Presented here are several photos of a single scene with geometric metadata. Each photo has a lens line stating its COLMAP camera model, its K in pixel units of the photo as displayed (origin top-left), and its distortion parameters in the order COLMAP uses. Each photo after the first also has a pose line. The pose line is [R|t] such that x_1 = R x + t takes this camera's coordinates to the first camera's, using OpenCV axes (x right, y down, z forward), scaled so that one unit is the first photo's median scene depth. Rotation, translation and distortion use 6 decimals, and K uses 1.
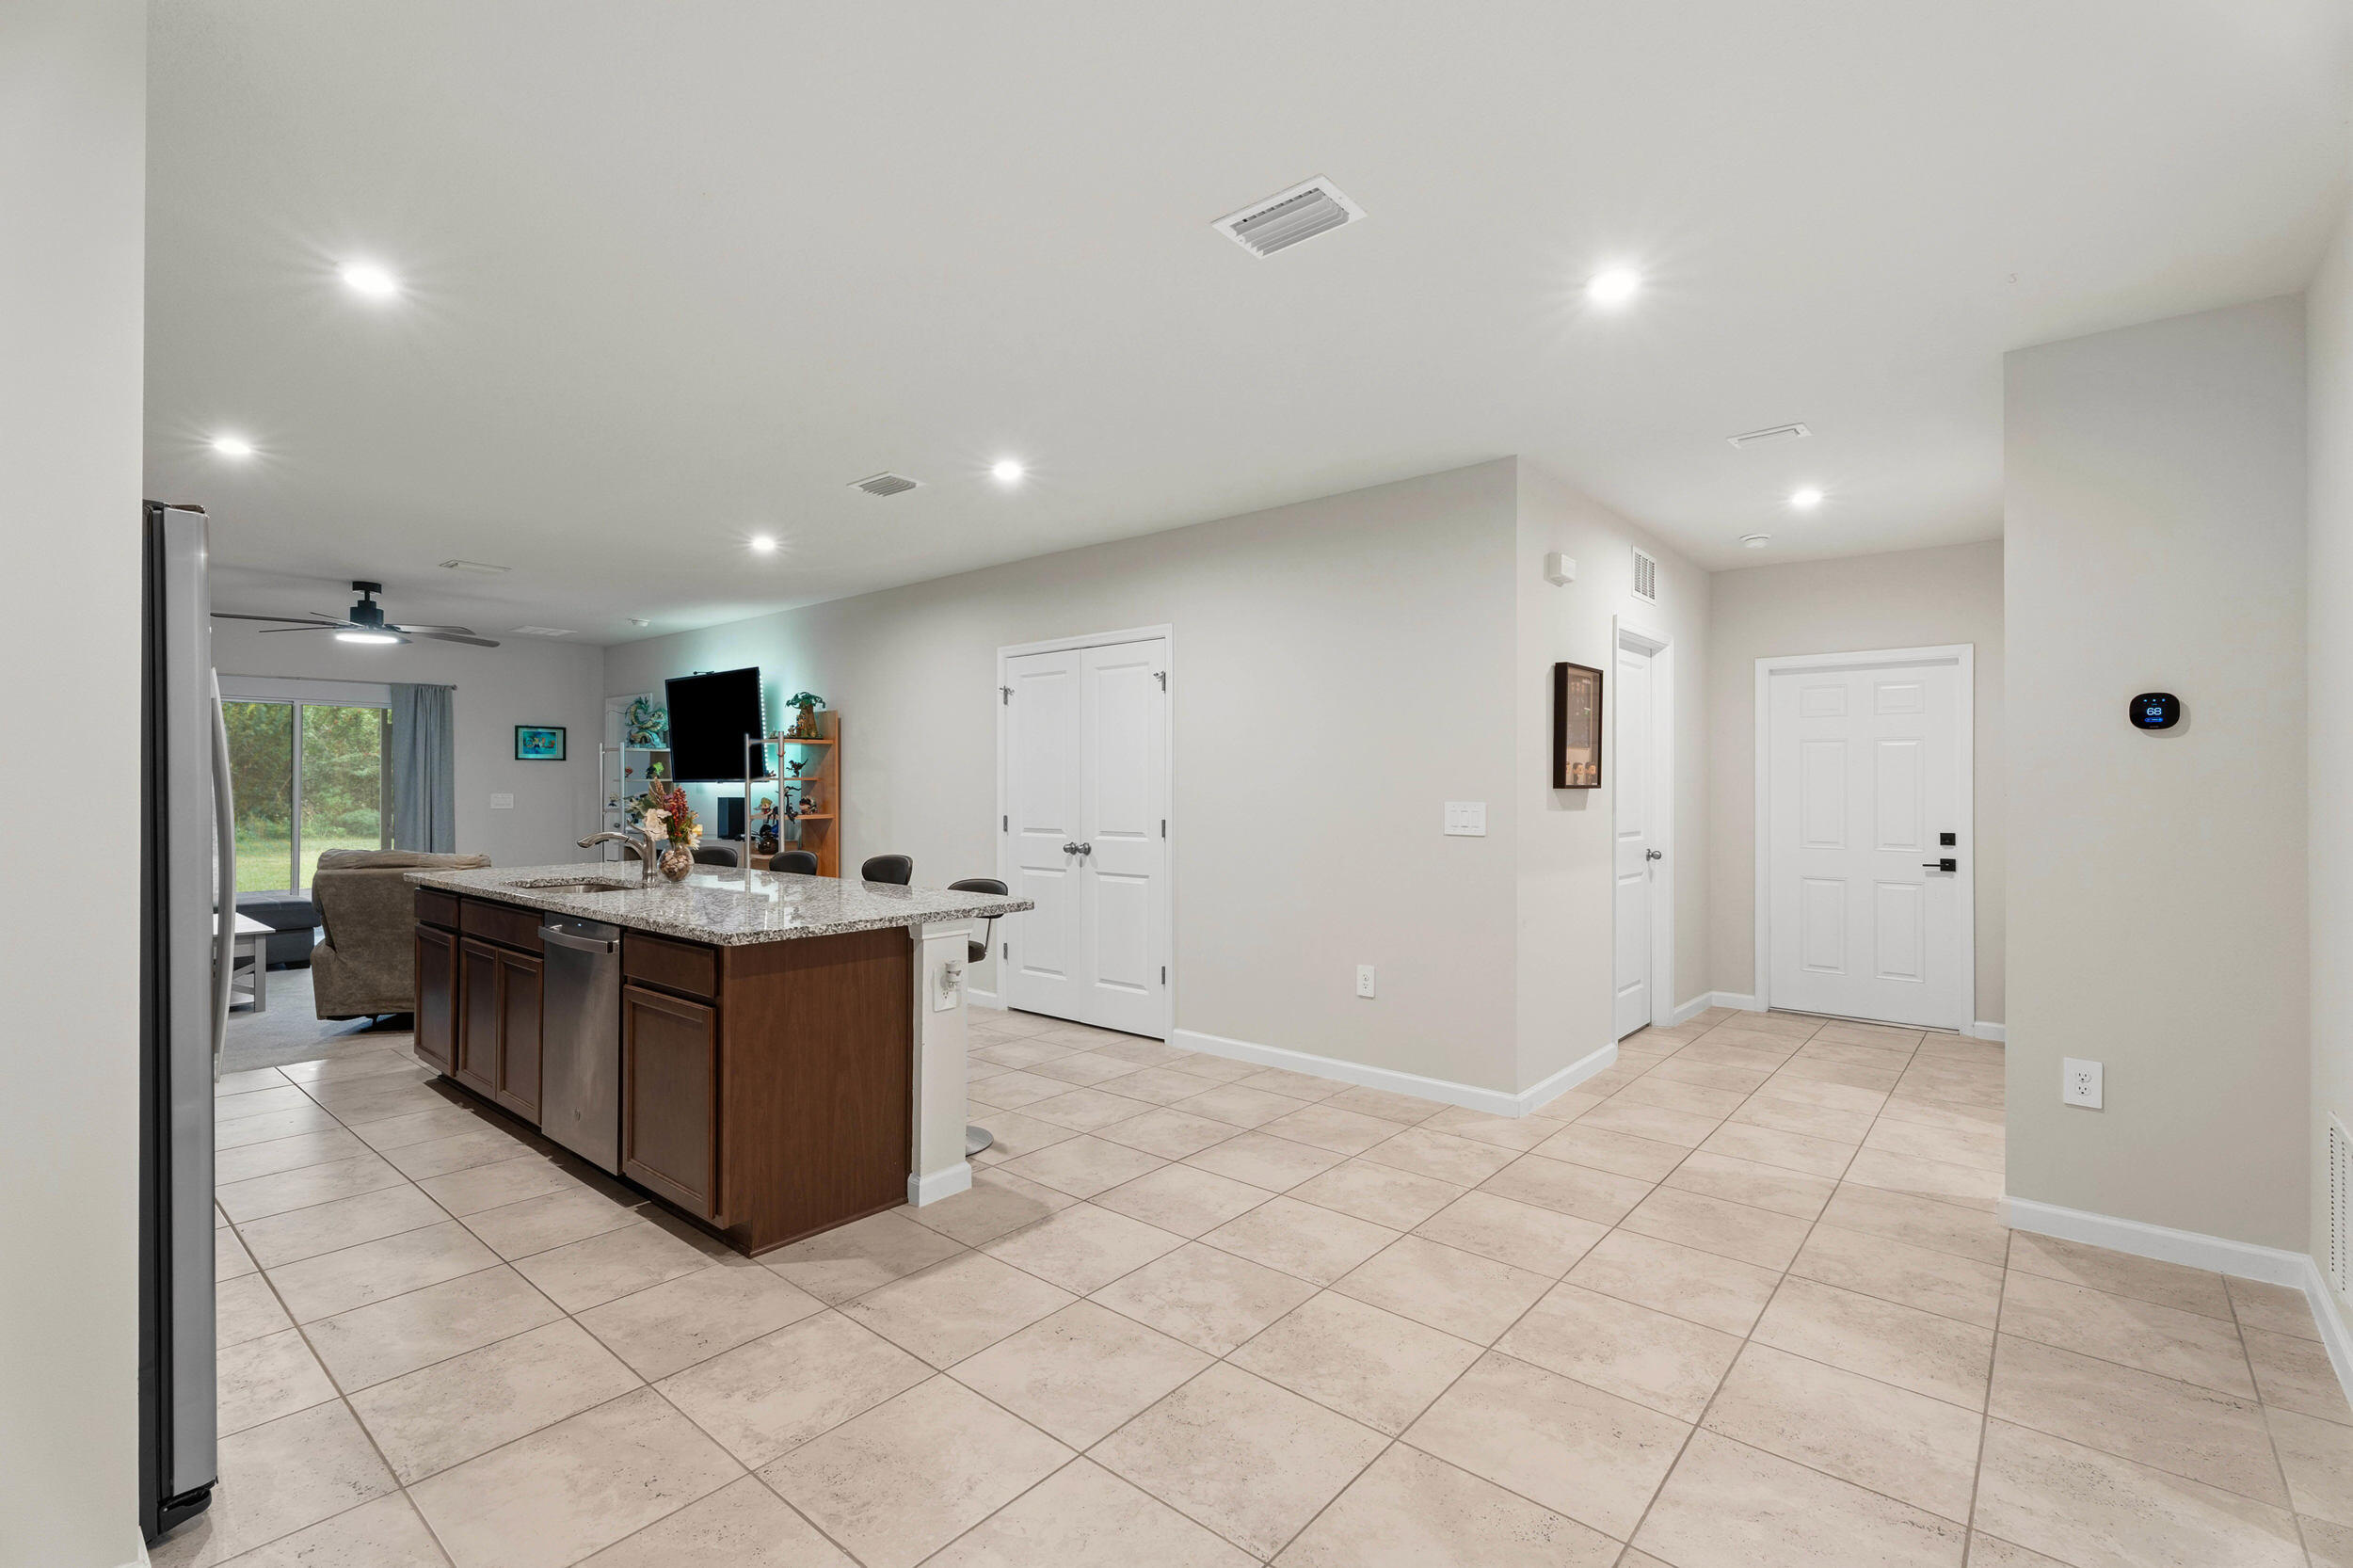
lens RADIAL K [[1057.5, 0, 1185.1], [0, 1057.5, 783.6], [0, 0, 1]] dist [0.003736, 0.000722]
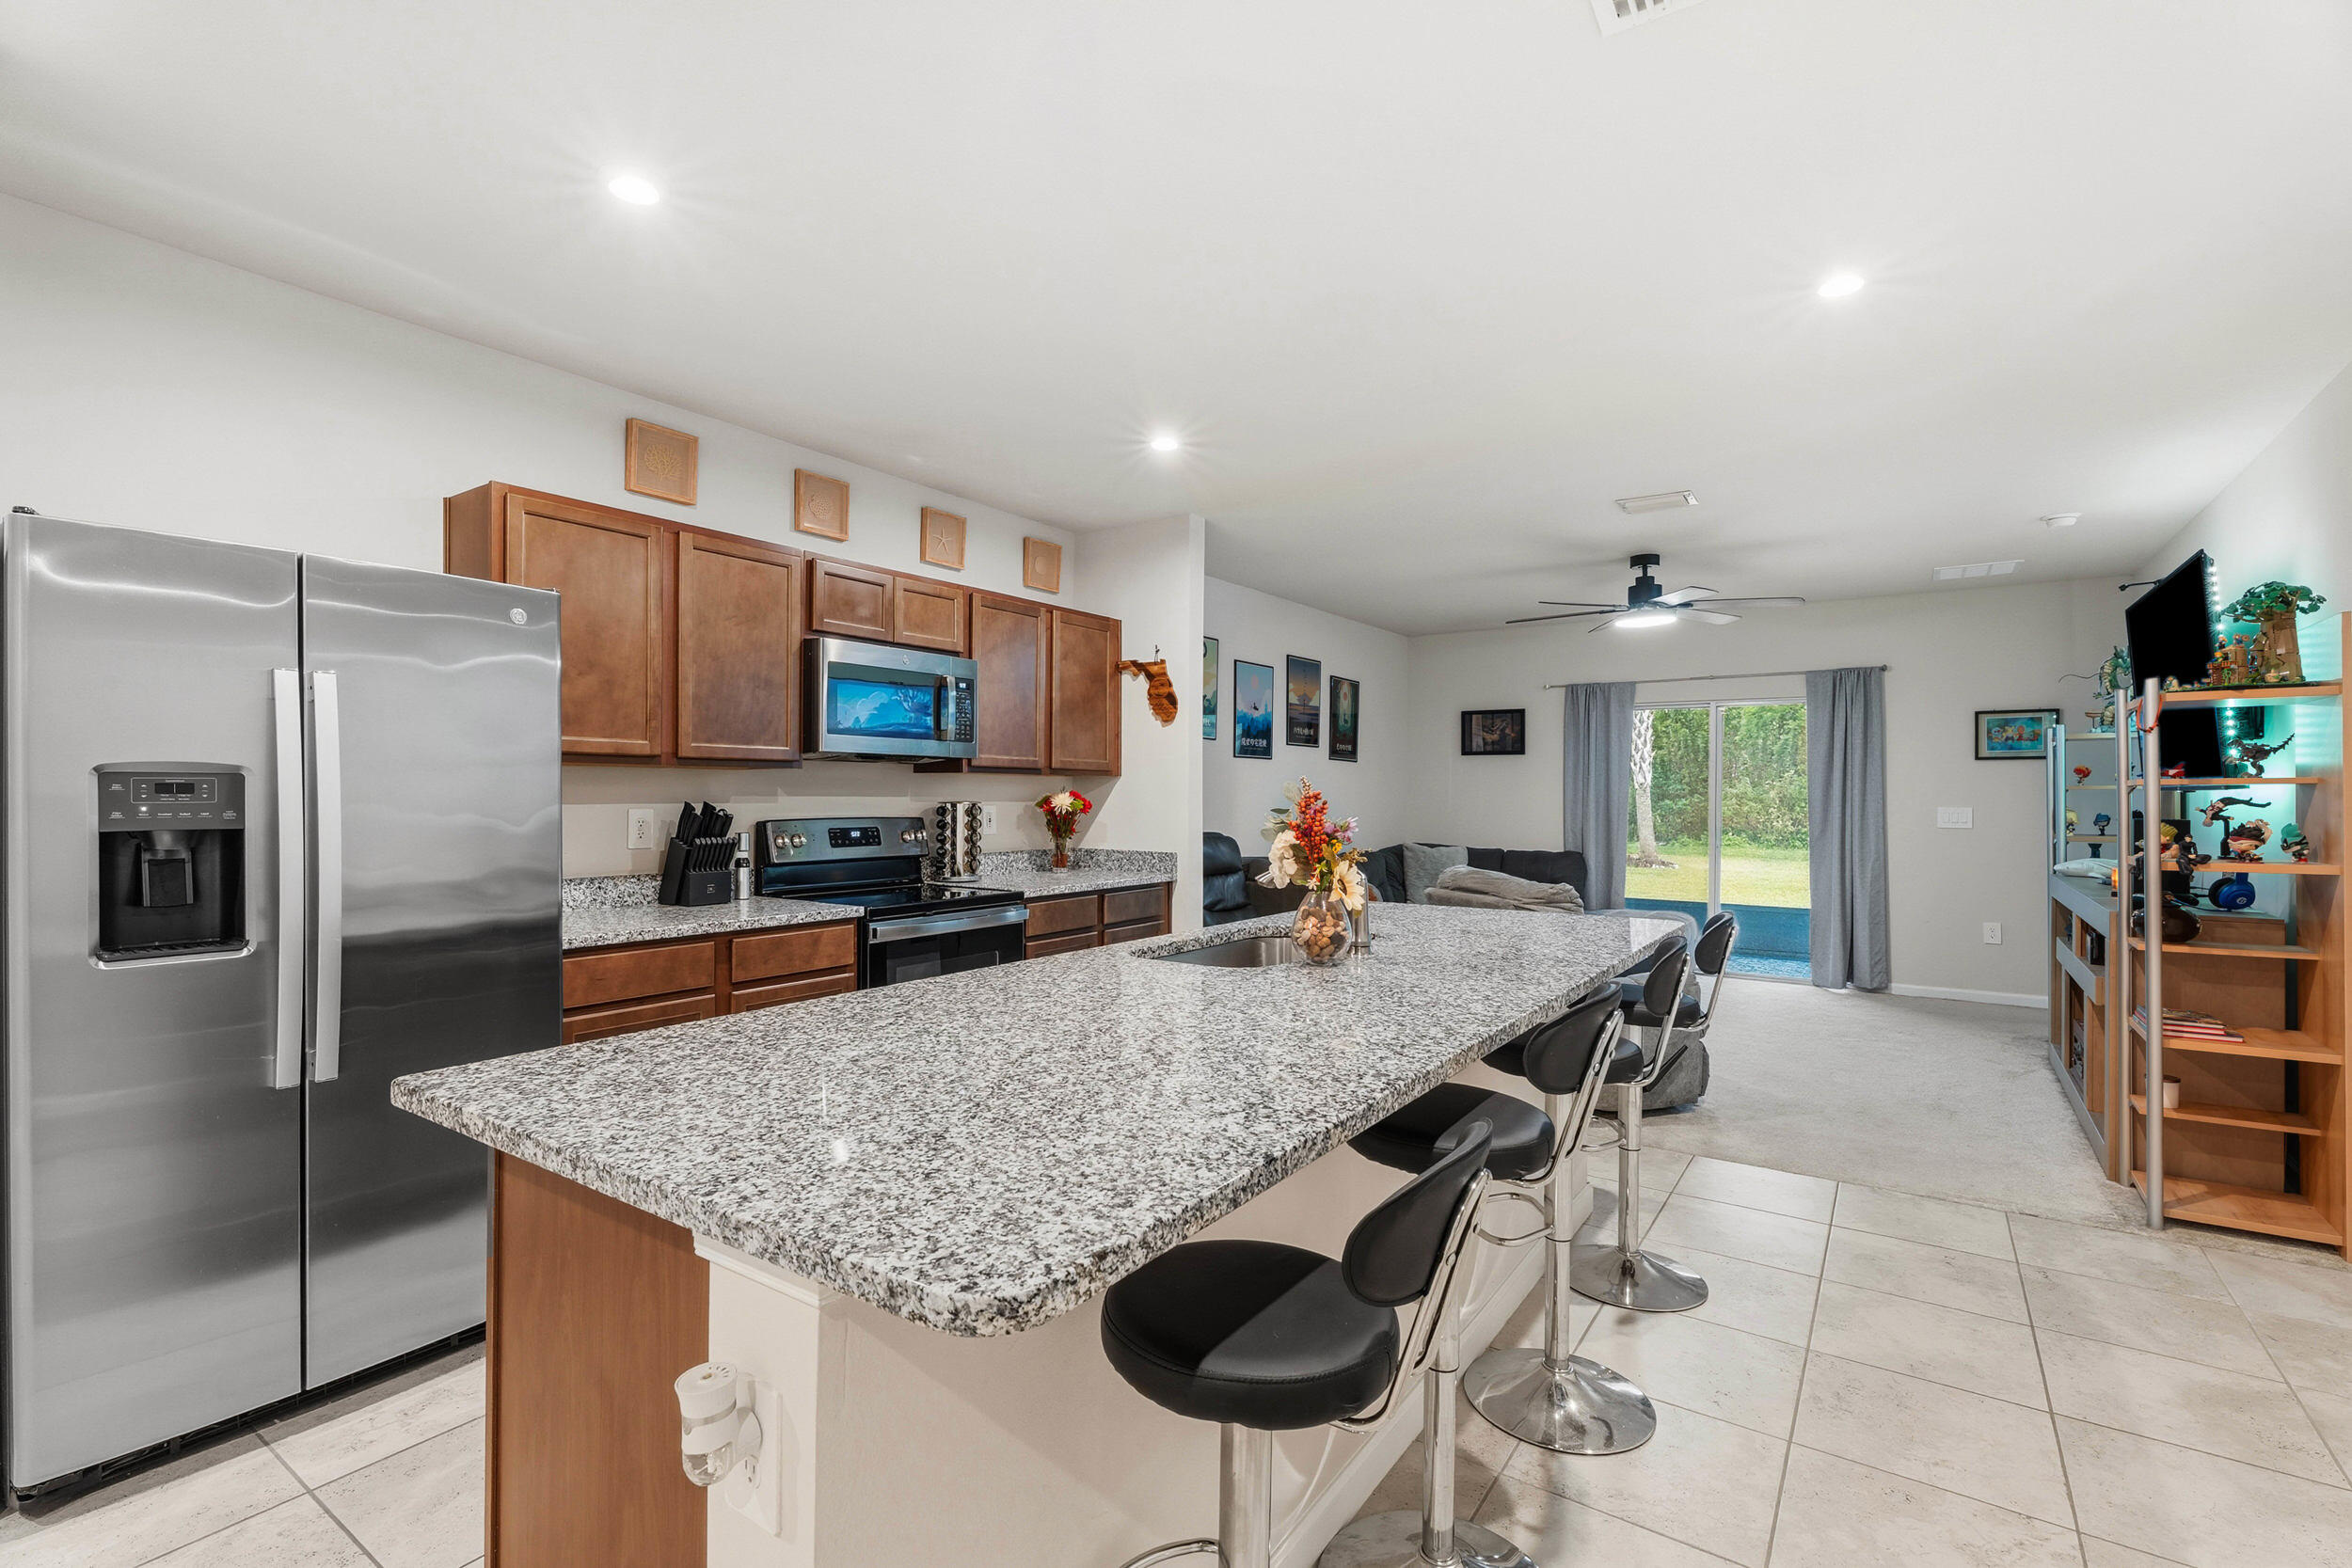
lens RADIAL K [[1057.0, 0, 1174.4], [0, 1057.0, 785.5], [0, 0, 1]] dist [0.003736, 0.000722]
pose [[0.079363, -0.006176, -0.996827, 0.038377], [-0.002841, 0.999975, -0.006422, 0.001252], [0.996842, 0.003341, 0.079343, 0.496409]]
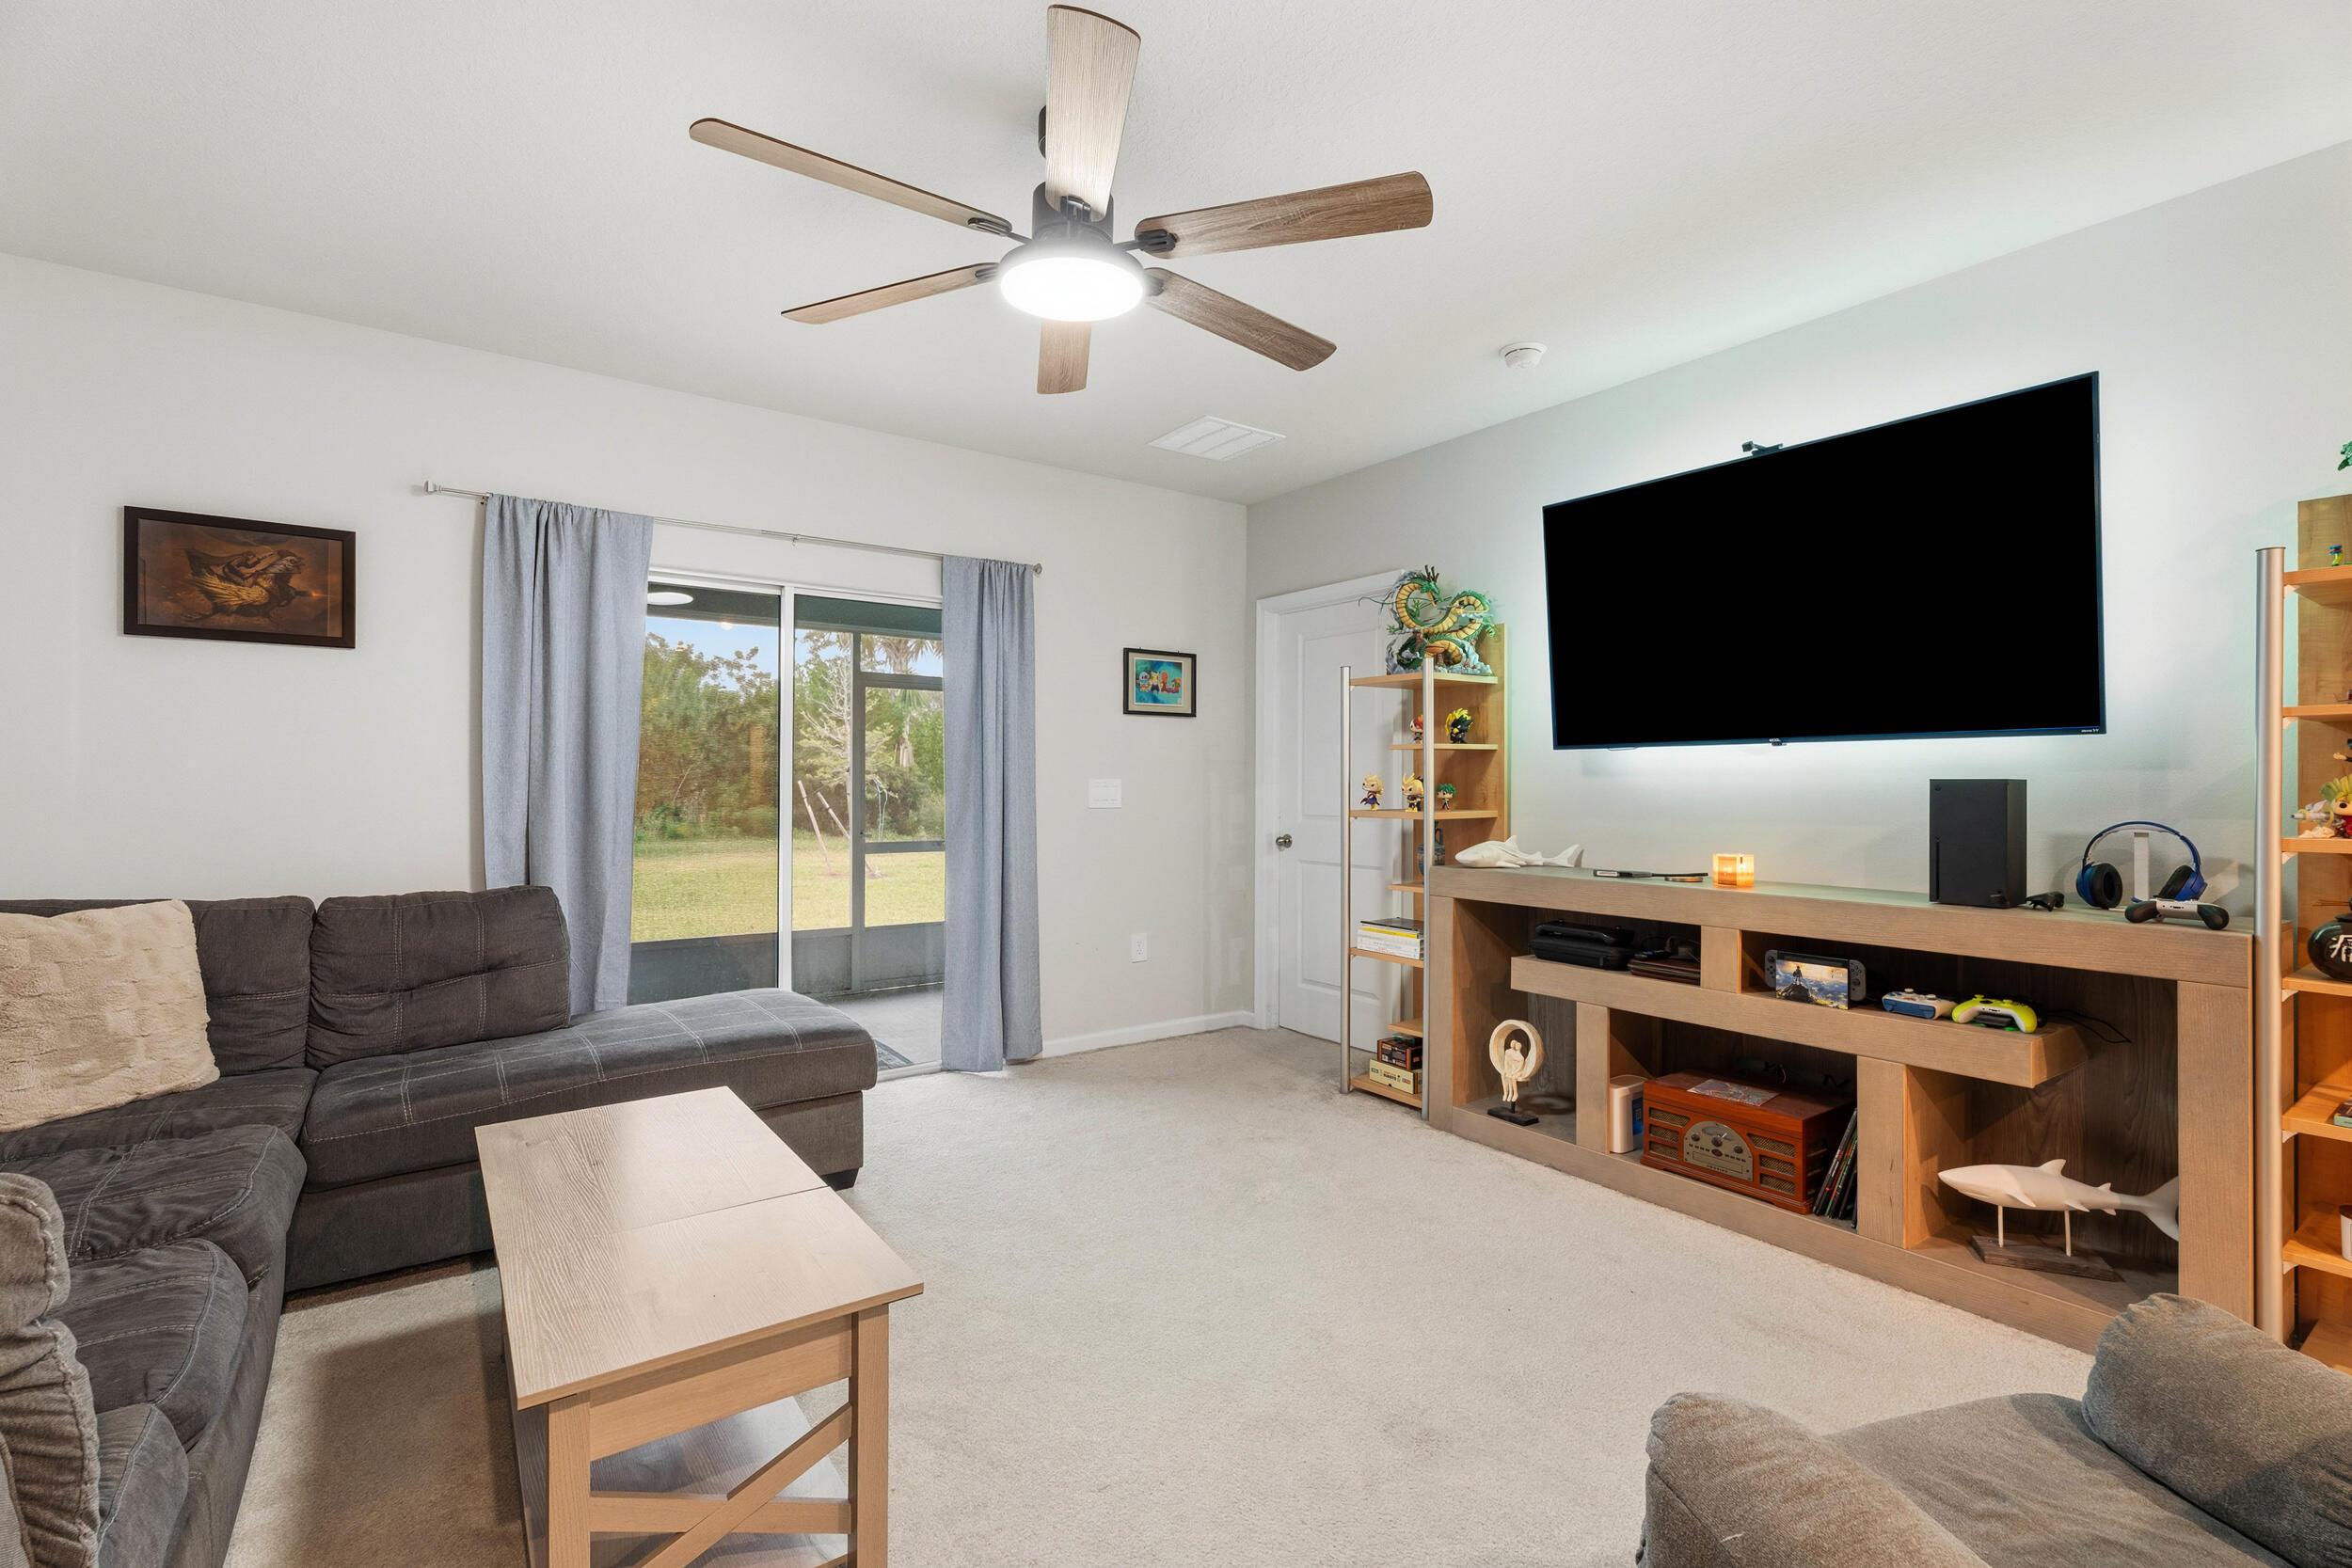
lens RADIAL K [[1057.0, 0, 1155.1], [0, 1057.0, 783.8], [0, 0, 1]] dist [0.003736, 0.000722]
pose [[0.966459, 0.002276, -0.256812, -0.586742], [-0.002757, 0.999995, -0.001512, 0.015462], [0.256807, 0.002170, 0.966460, 0.609419]]
